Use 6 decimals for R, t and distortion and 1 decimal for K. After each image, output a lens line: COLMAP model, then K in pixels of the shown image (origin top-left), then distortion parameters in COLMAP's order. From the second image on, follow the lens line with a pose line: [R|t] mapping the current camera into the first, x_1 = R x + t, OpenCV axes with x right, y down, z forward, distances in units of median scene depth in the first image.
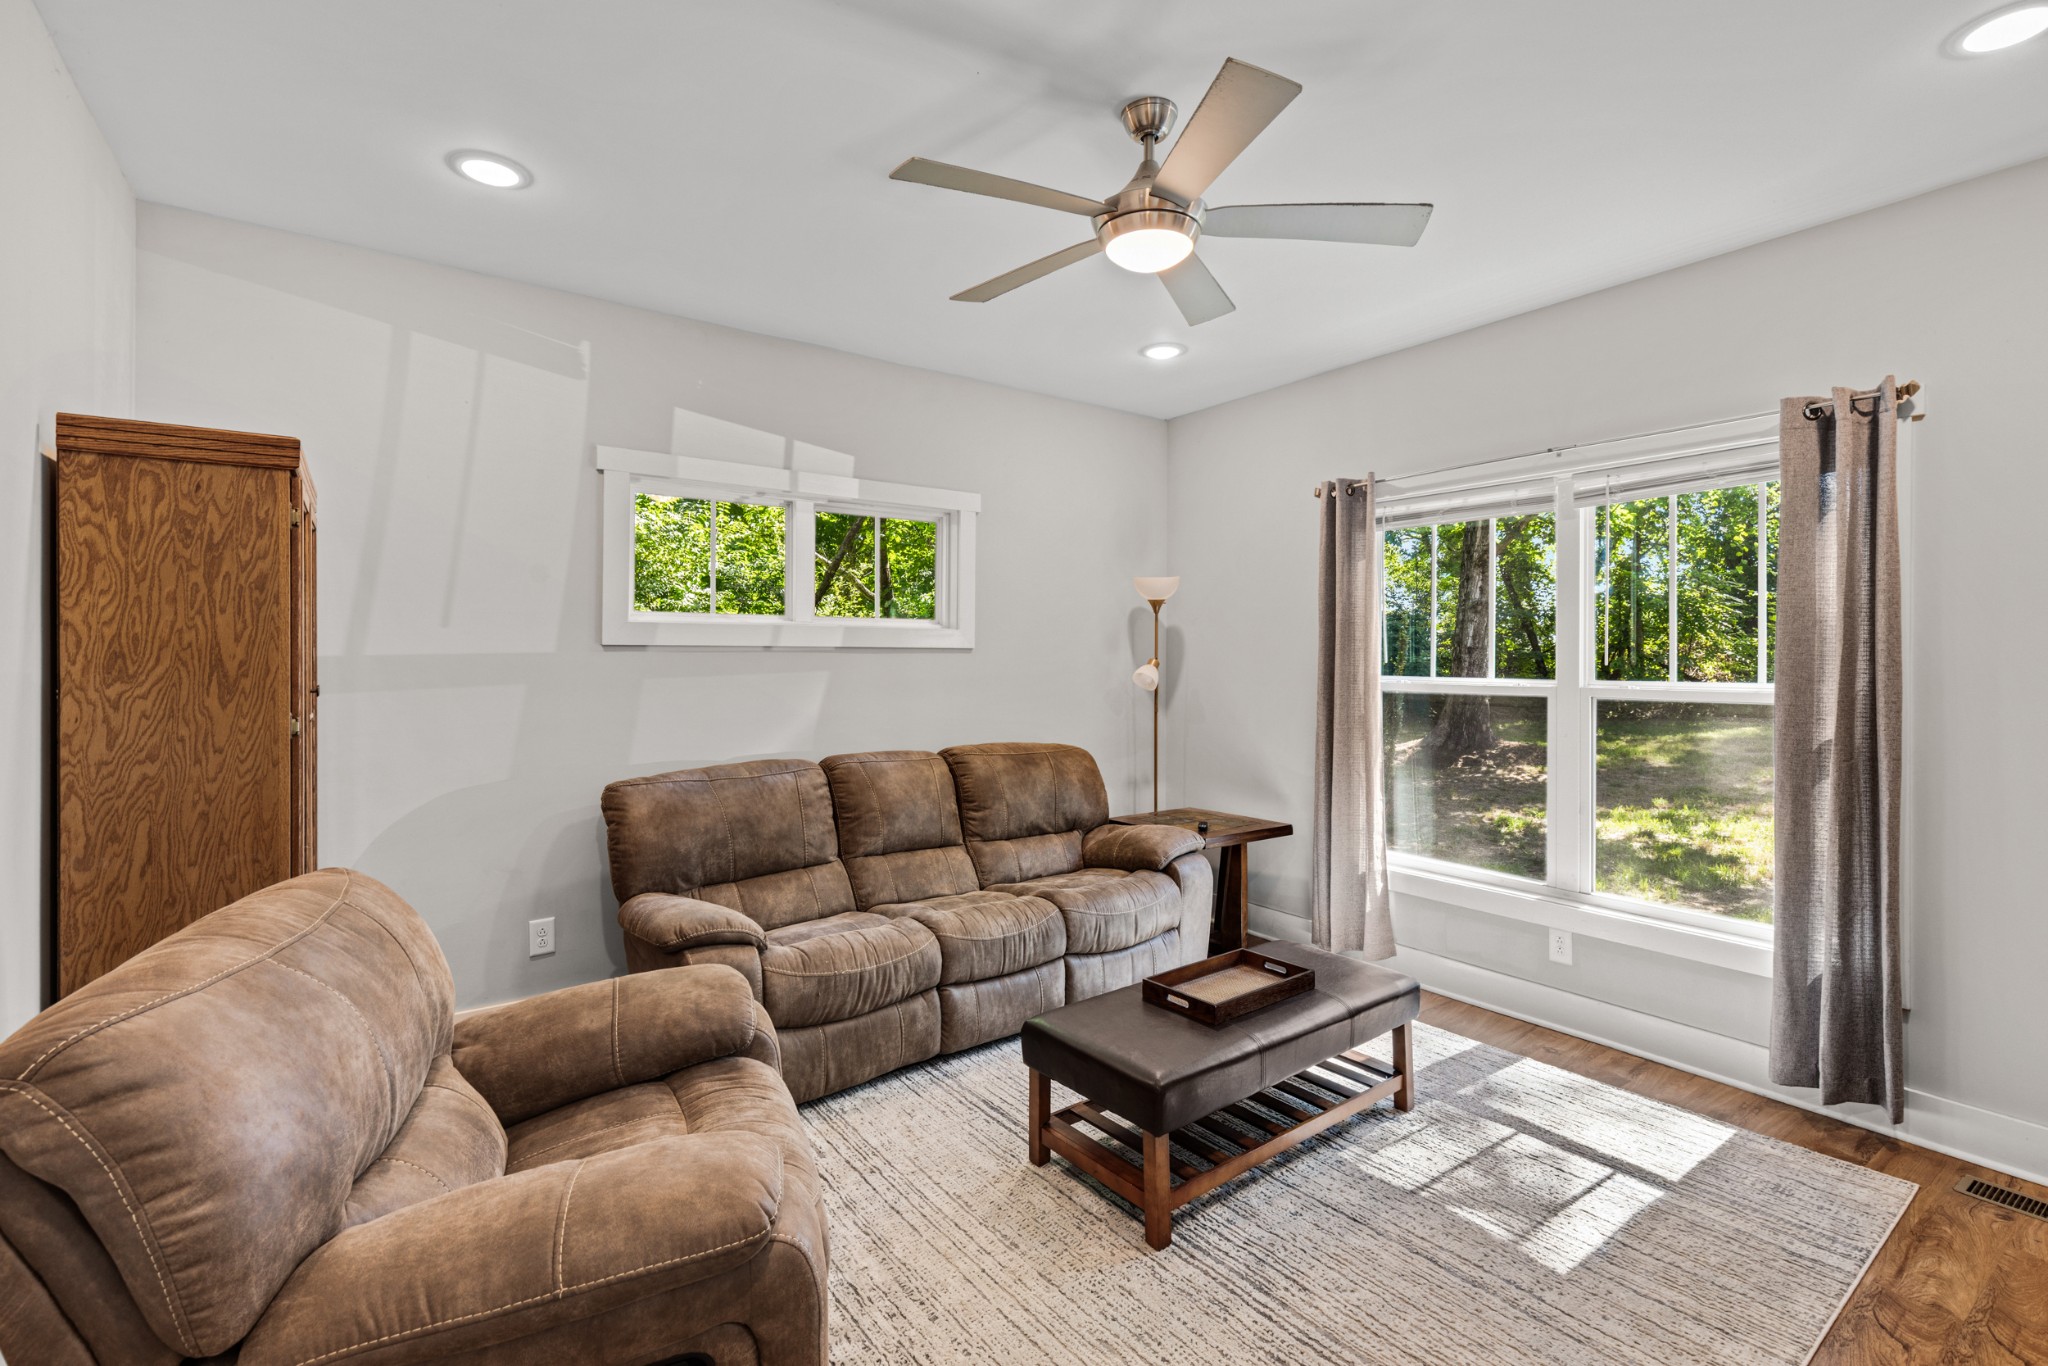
lens RADIAL K [[937.2, 0, 1028.0], [0, 937.2, 647.7], [0, 0, 1]] dist [-0.000901, -0.000145]
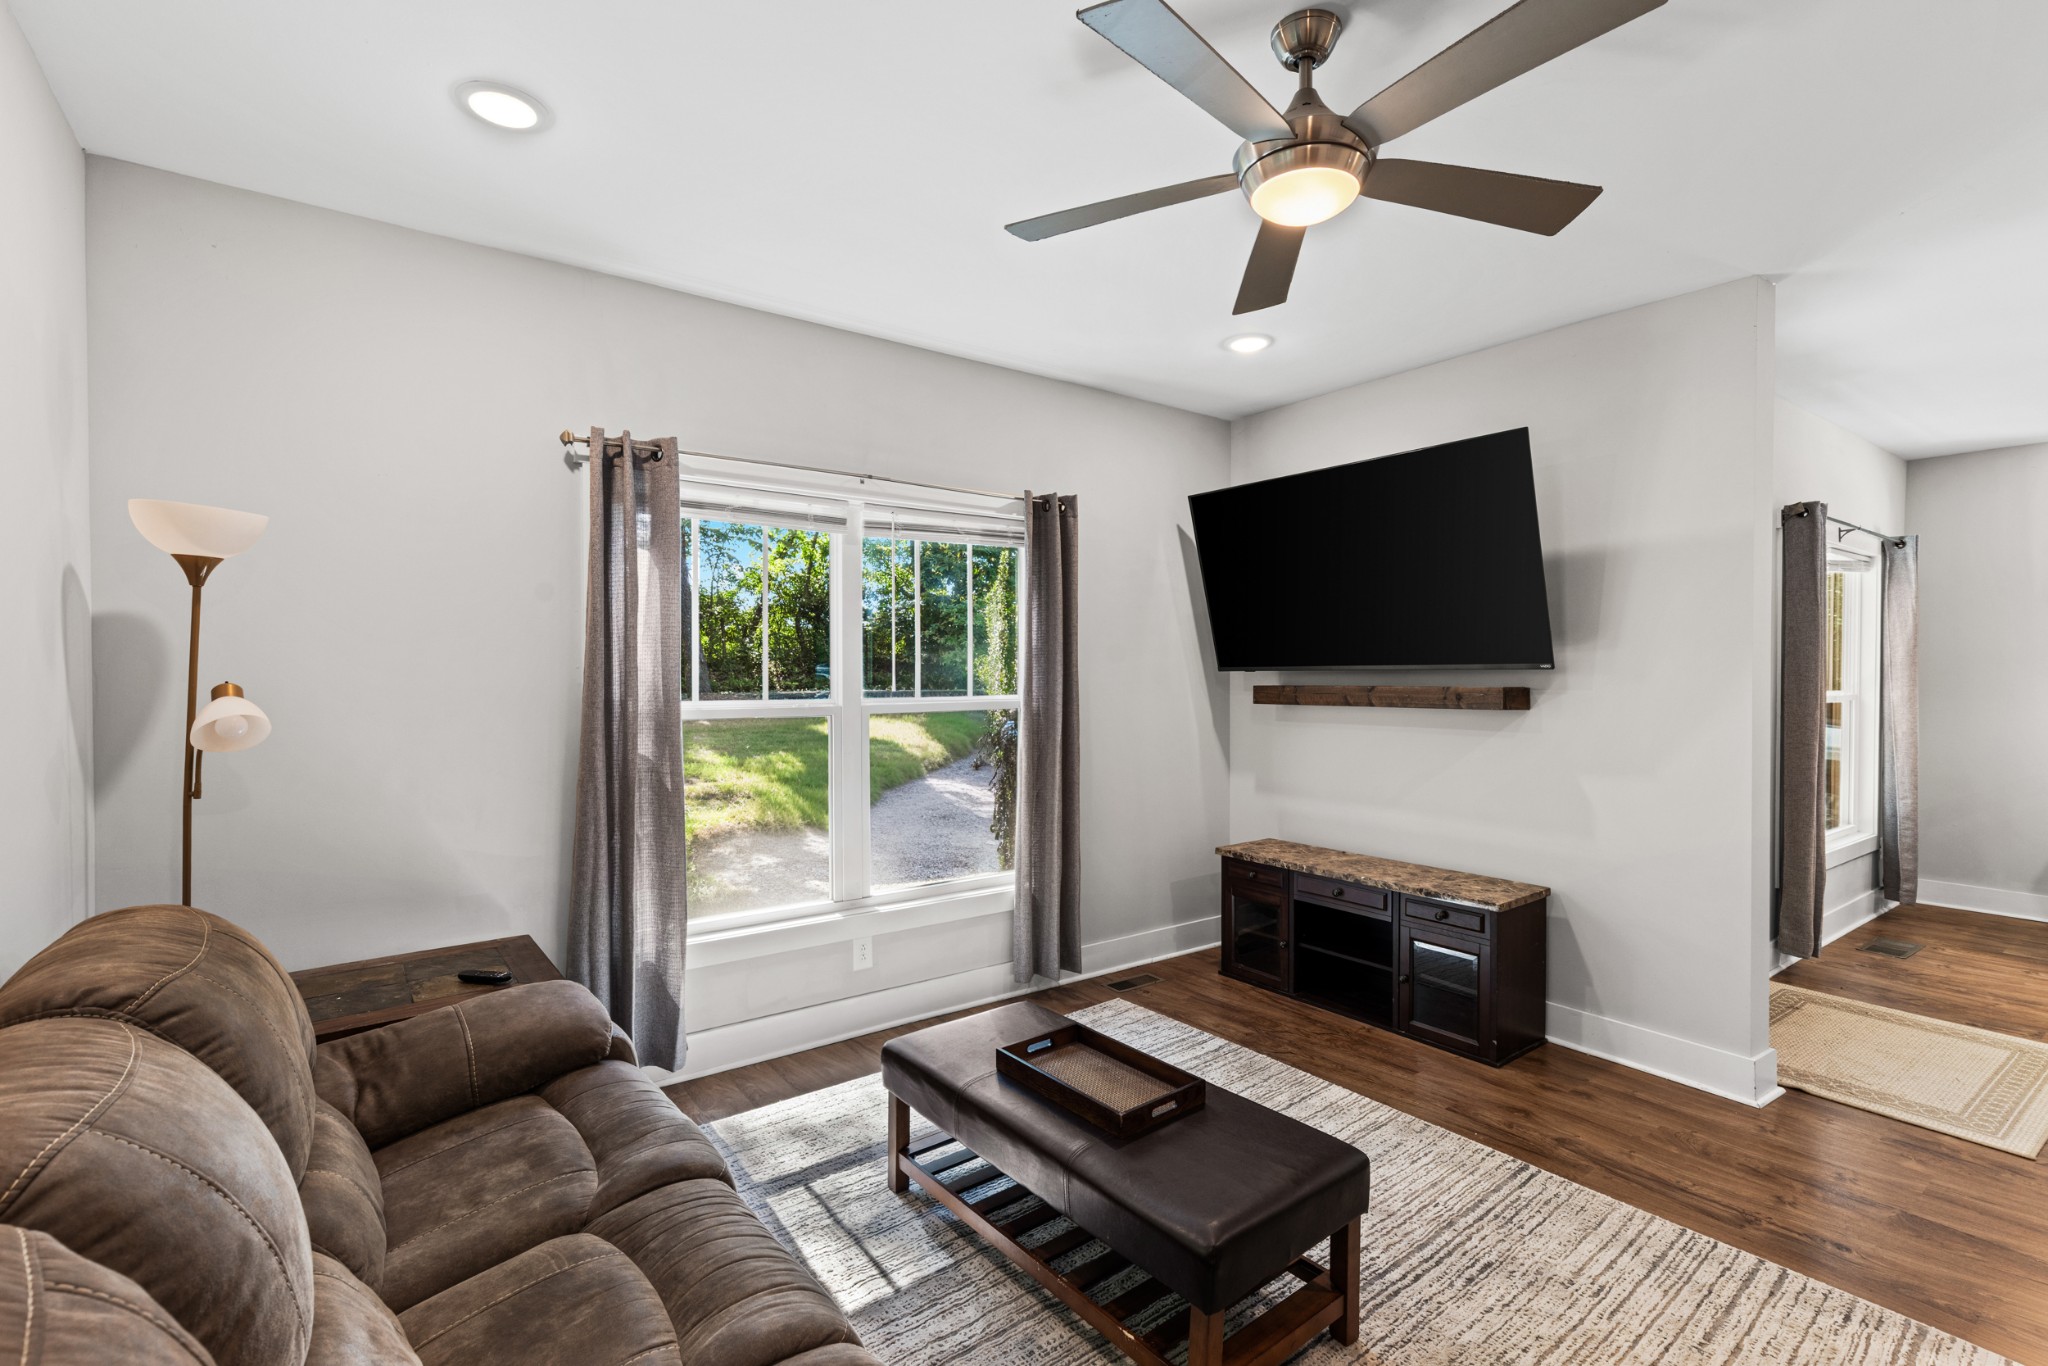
lens RADIAL K [[947.6, 0, 1030.9], [0, 947.6, 677.6], [0, 0, 1]] dist [0.001977, 0.000464]
pose [[-0.027564, -0.016305, 0.999487, -0.472188], [-0.015698, 0.999751, 0.015876, -0.008795], [-0.999497, -0.015252, -0.027813, 0.817366]]
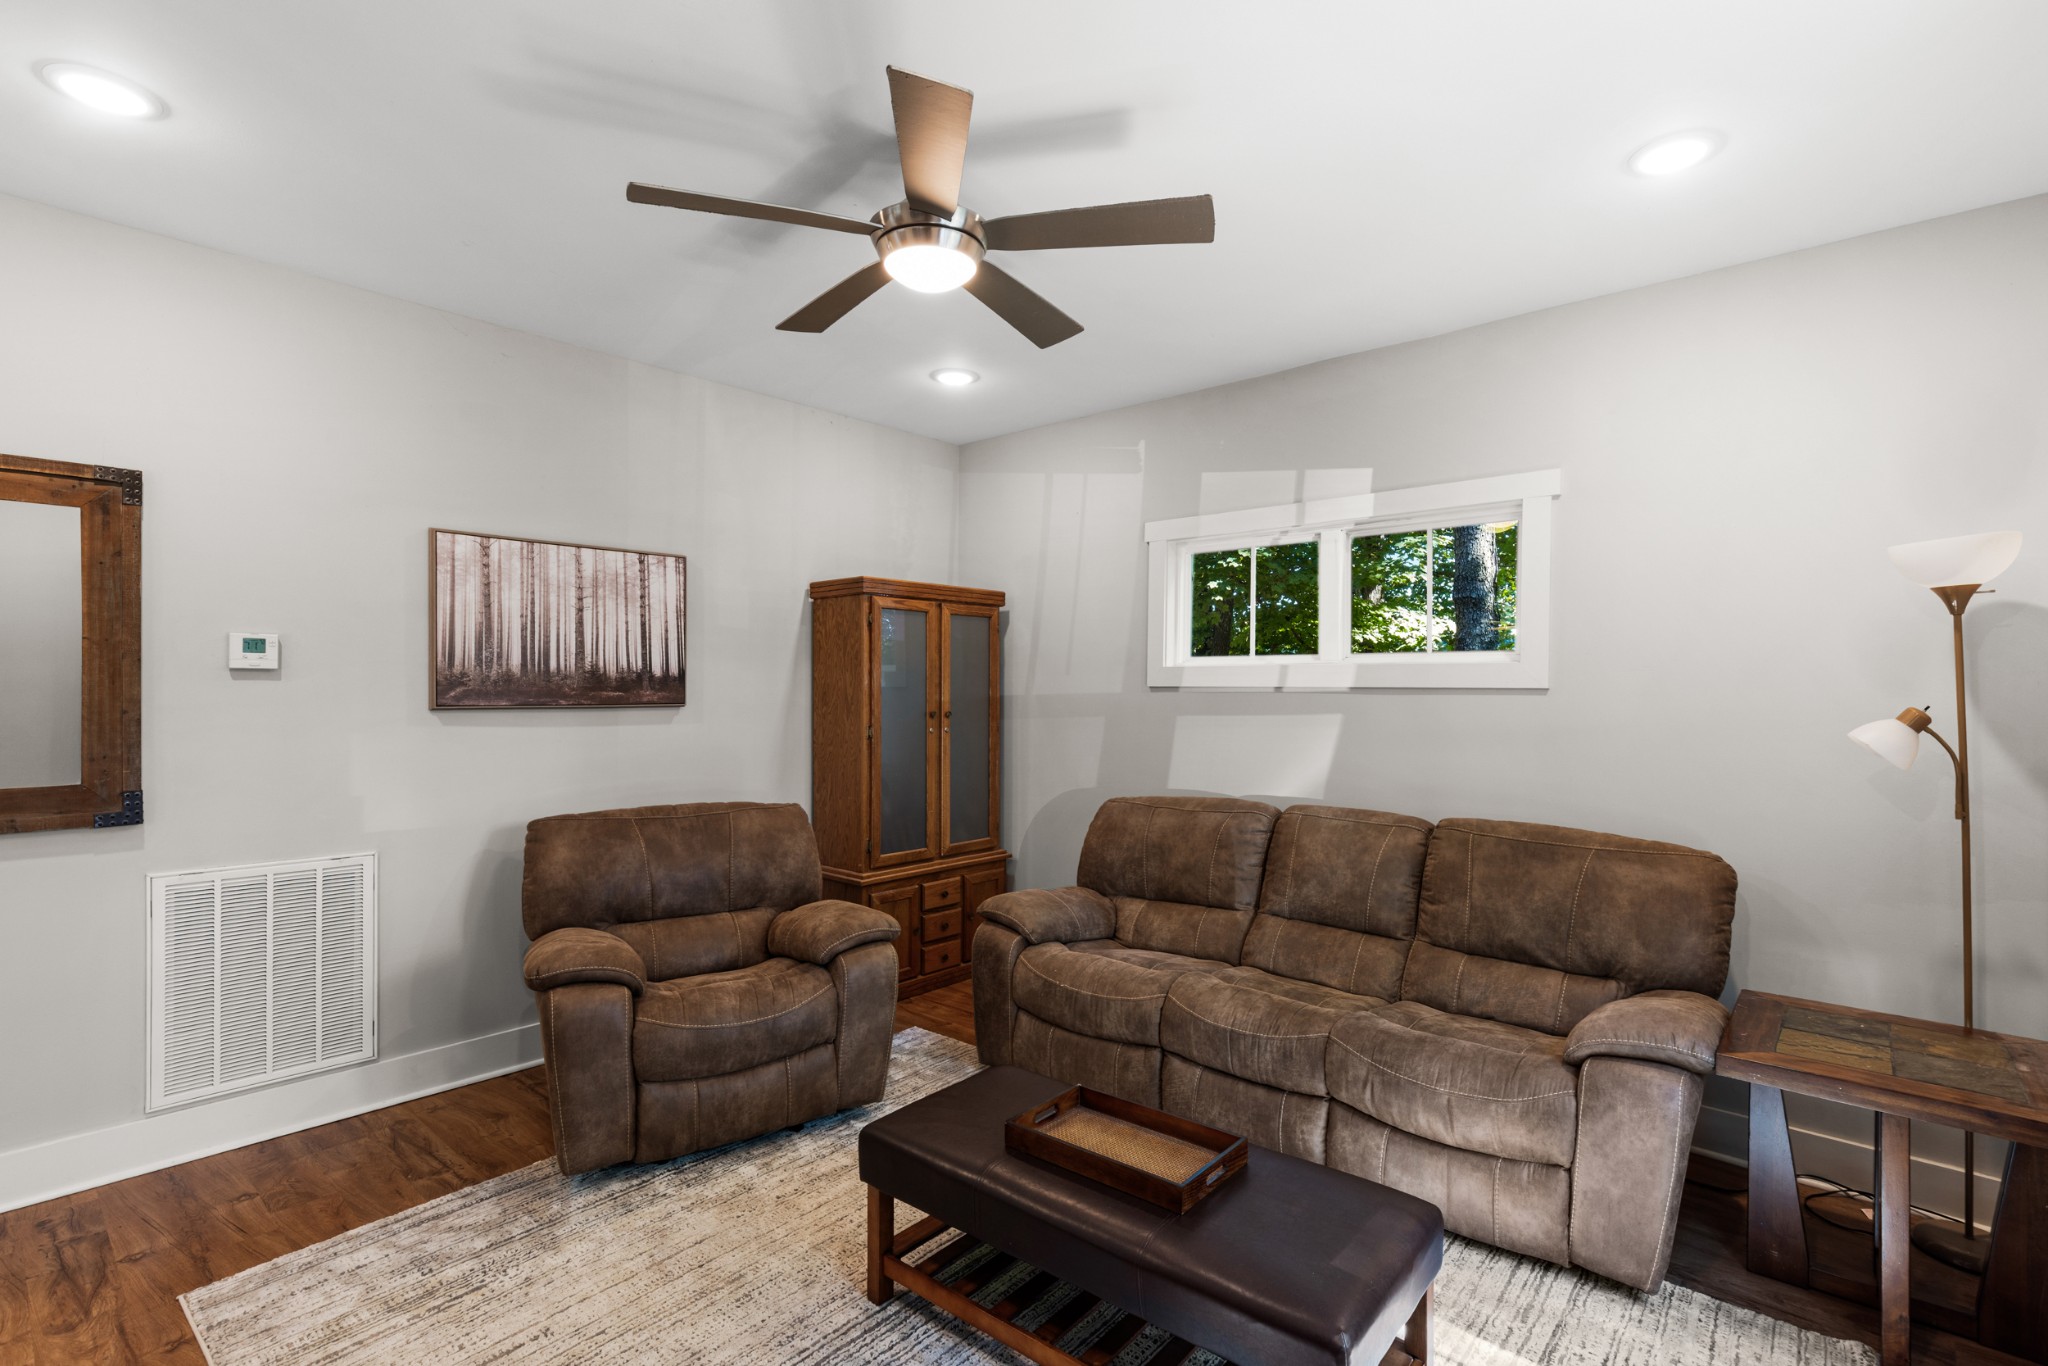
lens RADIAL K [[947.6, 0, 1030.9], [0, 947.6, 677.6], [0, 0, 1]] dist [0.001977, 0.000464]
pose [[0.213857, -0.016102, -0.976732, 0.702079], [-0.001540, 0.999857, -0.016820, 0.005797], [0.976864, 0.005101, 0.213802, 0.580947]]
